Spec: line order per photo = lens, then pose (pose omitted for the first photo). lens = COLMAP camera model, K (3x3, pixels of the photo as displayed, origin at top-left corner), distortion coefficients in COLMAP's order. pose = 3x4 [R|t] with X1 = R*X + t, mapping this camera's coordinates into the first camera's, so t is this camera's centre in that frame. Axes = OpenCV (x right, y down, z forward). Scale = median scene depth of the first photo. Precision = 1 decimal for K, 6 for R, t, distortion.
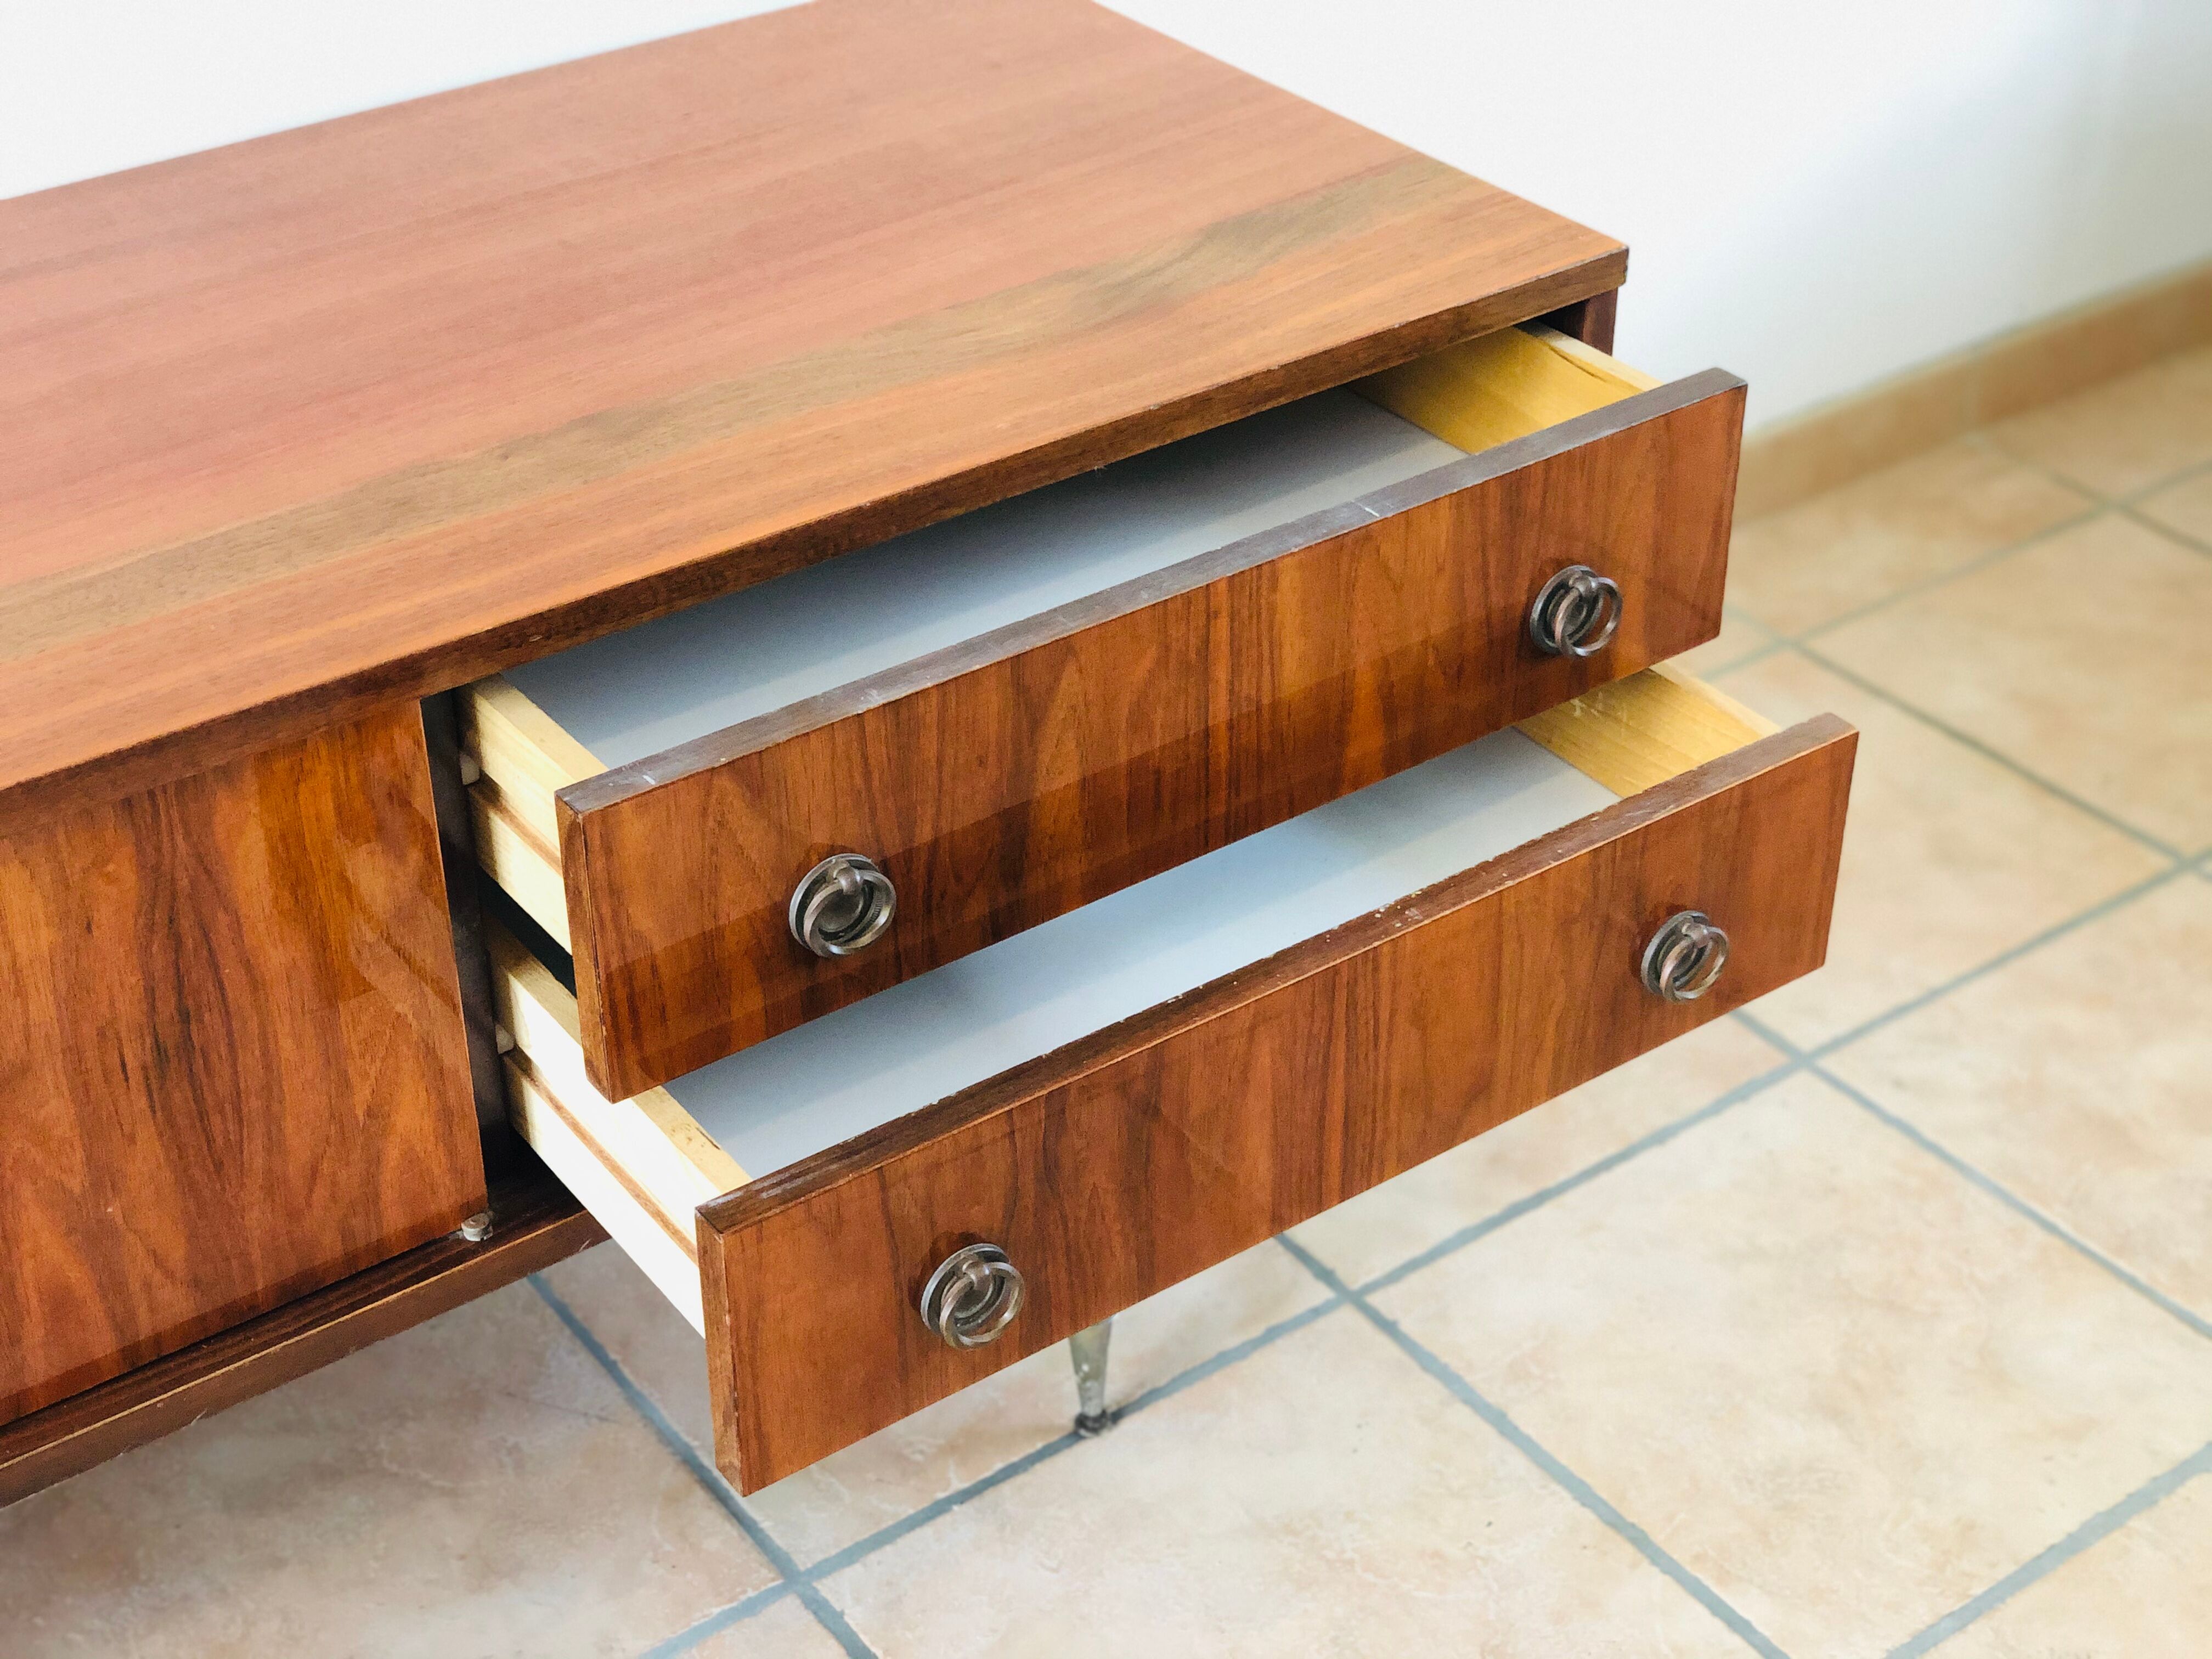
lens RADIAL K [[3327.1, 0, 1099.7], [0, 3327.1, 797.8], [0, 0, 1]] dist [0.050466, 0.000000]
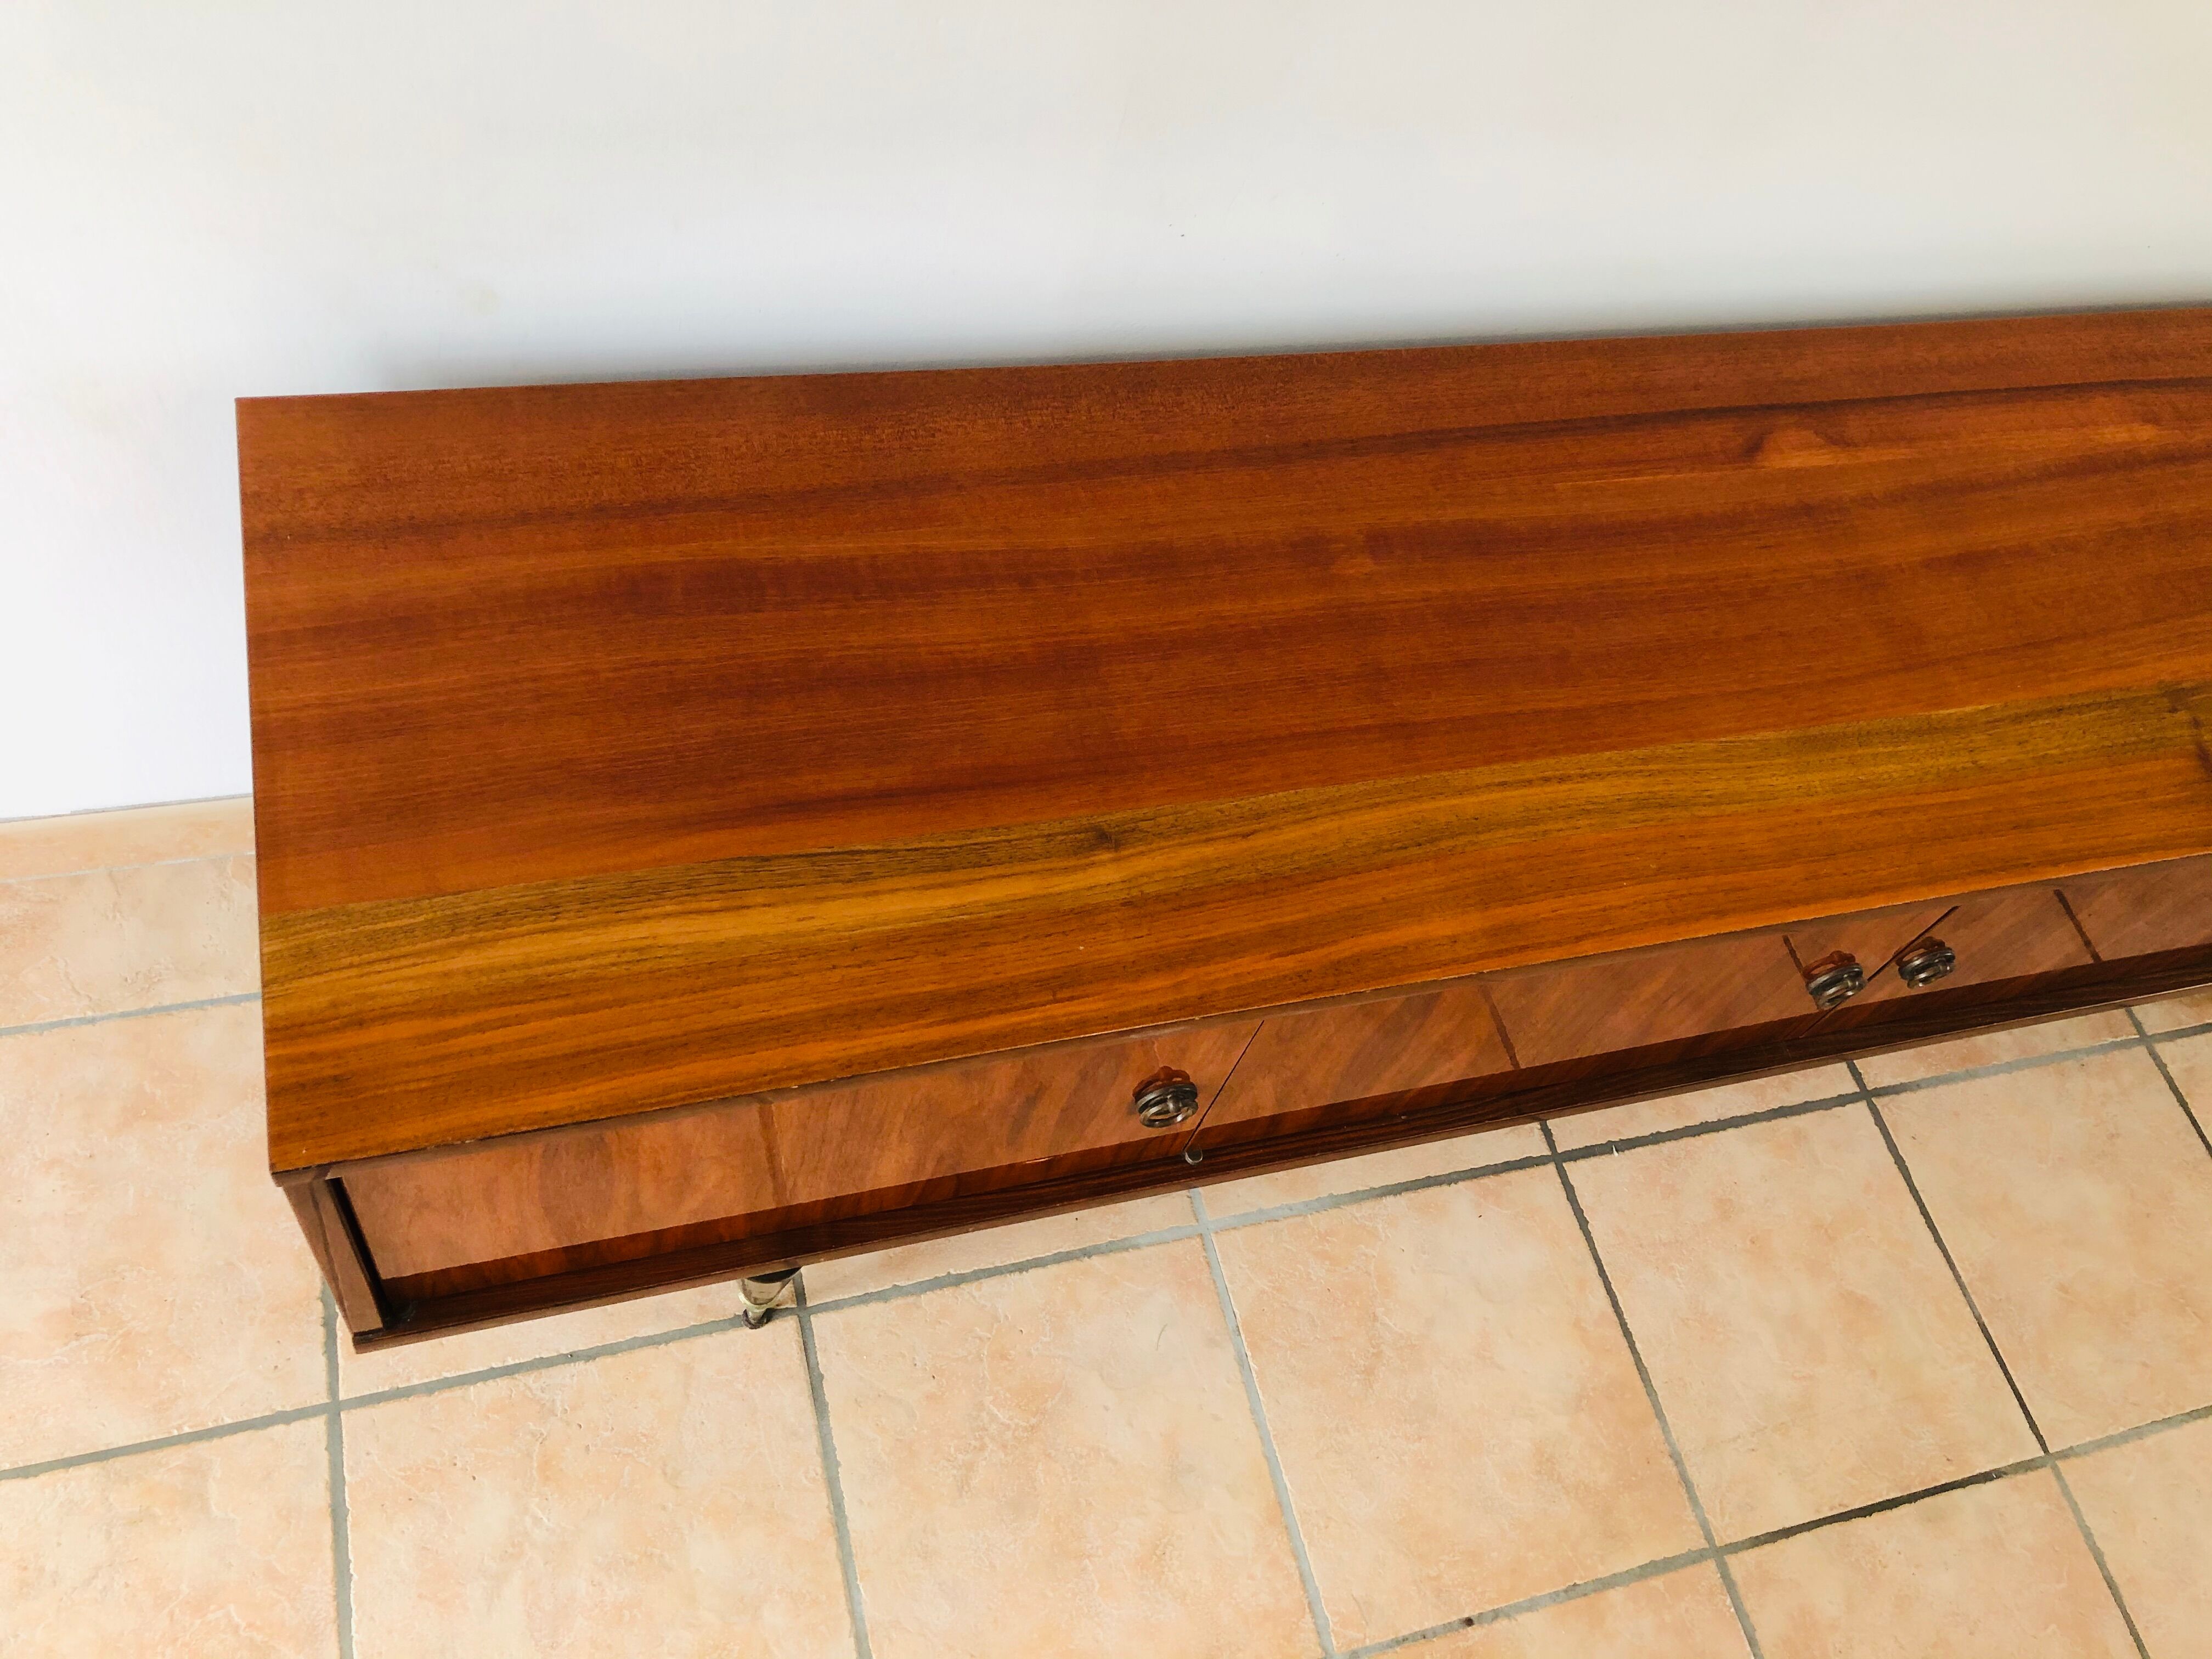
lens RADIAL K [[1836.3, 0, 1106.4], [0, 1836.3, 811.2], [0, 0, 1]] dist [0.019349, -0.011771]
pose [[0.915484, 0.401122, -0.031467, -0.830893], [-0.358942, 0.849542, 0.386573, -0.122074], [0.181795, -0.342607, 0.921722, -0.177149]]
